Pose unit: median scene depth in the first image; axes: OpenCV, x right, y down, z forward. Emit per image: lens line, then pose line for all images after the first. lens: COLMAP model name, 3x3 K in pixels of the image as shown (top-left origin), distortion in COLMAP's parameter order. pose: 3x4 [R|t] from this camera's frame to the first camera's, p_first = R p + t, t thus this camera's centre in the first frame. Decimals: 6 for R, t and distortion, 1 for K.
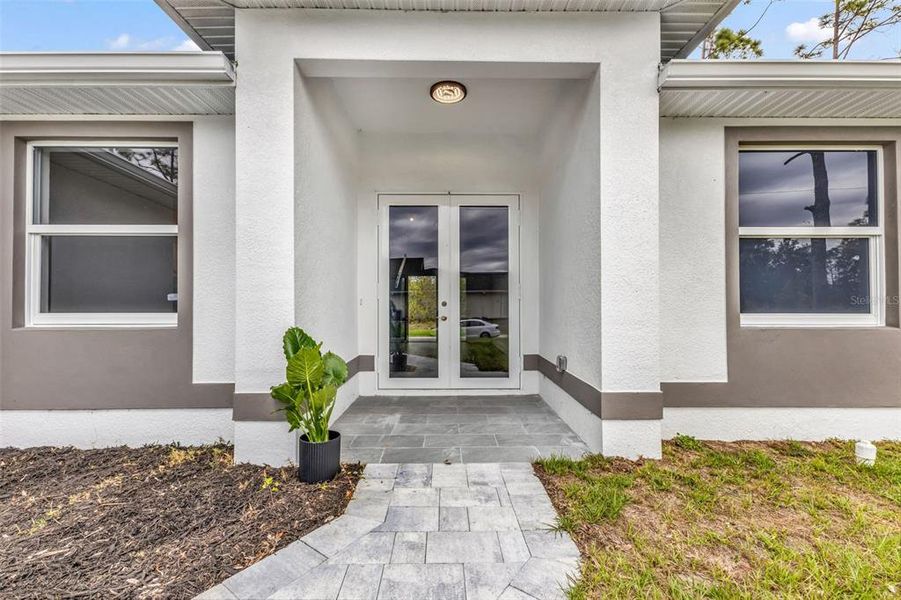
lens RADIAL K [[404.4, 0, 449.3], [0, 404.4, 302.4], [0, 0, 1]] dist [0.009158, -0.004949]
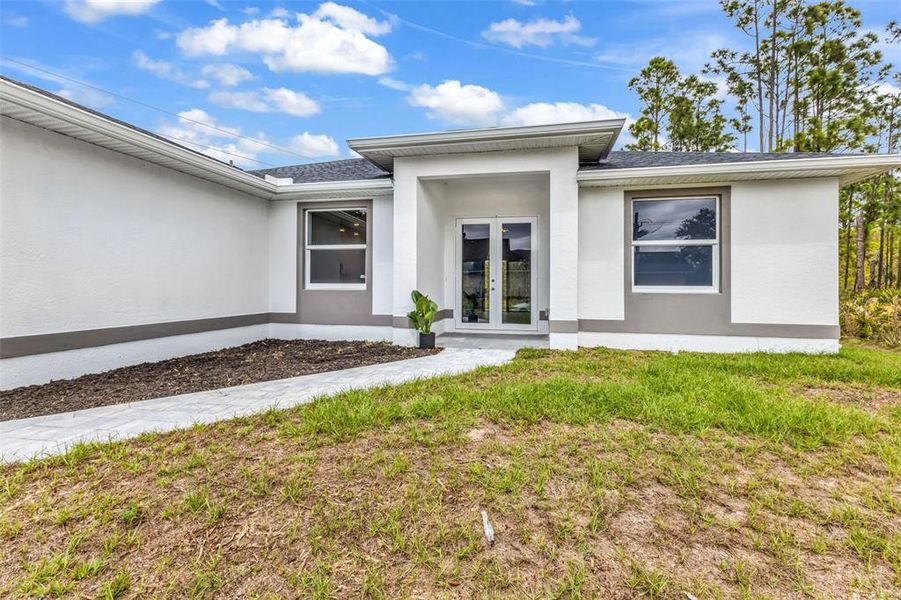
lens RADIAL K [[404.4, 0, 452.1], [0, 404.4, 283.9], [0, 0, 1]] dist [0.009158, -0.004949]
pose [[0.976563, 0.005637, -0.215159, 0.282514], [-0.005203, 0.999983, 0.002584, 0.019410], [0.215170, -0.001404, 0.976576, -1.087962]]
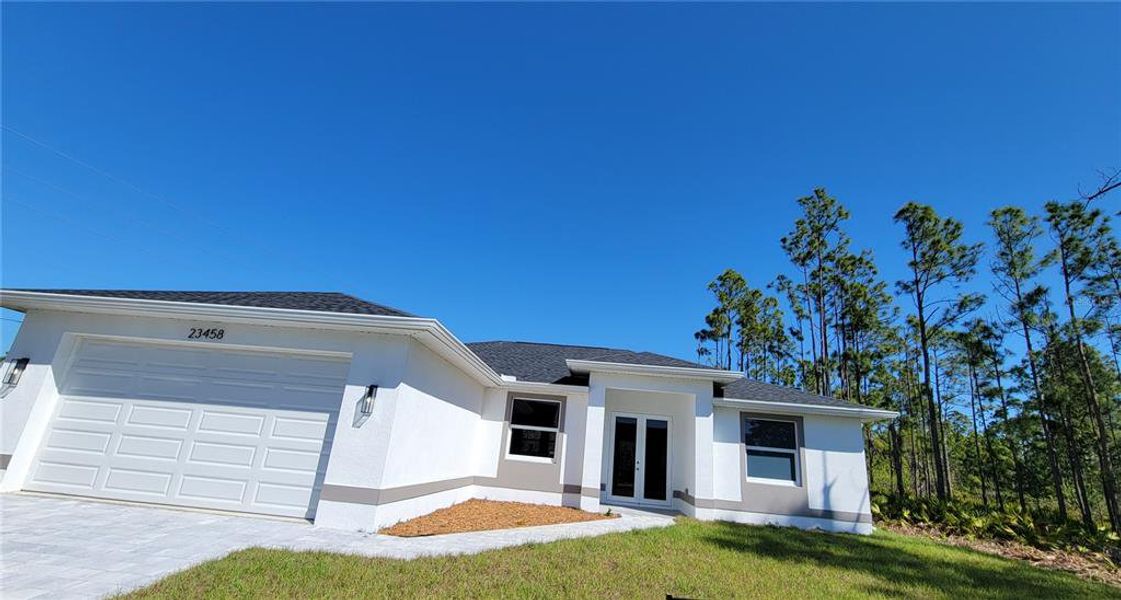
lens RADIAL K [[457.7, 0, 563.9], [0, 457.7, 312.2], [0, 0, 1]] dist [0.007286, 0.000678]
pose [[0.994594, 0.067044, -0.079300, -0.414129], [-0.087040, 0.954714, -0.284509, -0.051480], [0.056634, 0.289873, 0.955388, -2.568833]]
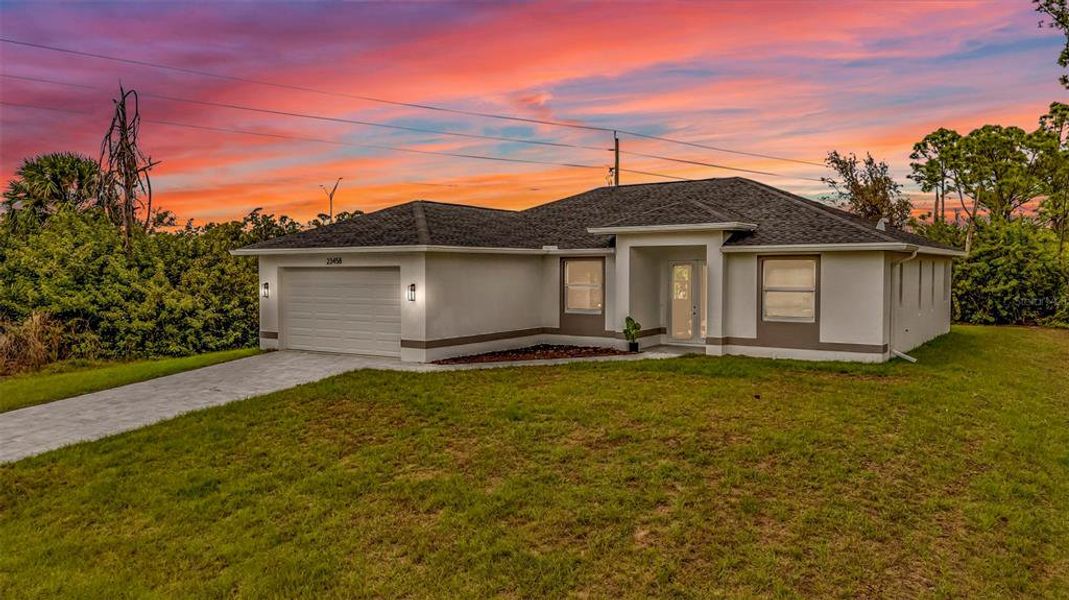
lens RADIAL K [[752.6, 0, 534.9], [0, 752.6, 302.5], [0, 0, 1]] dist [0.059001, -0.030110]
pose [[0.829137, 0.027516, -0.558367, 2.461968], [0.004696, 0.998410, 0.056175, -0.404471], [0.559025, -0.049199, 0.827690, -4.650922]]
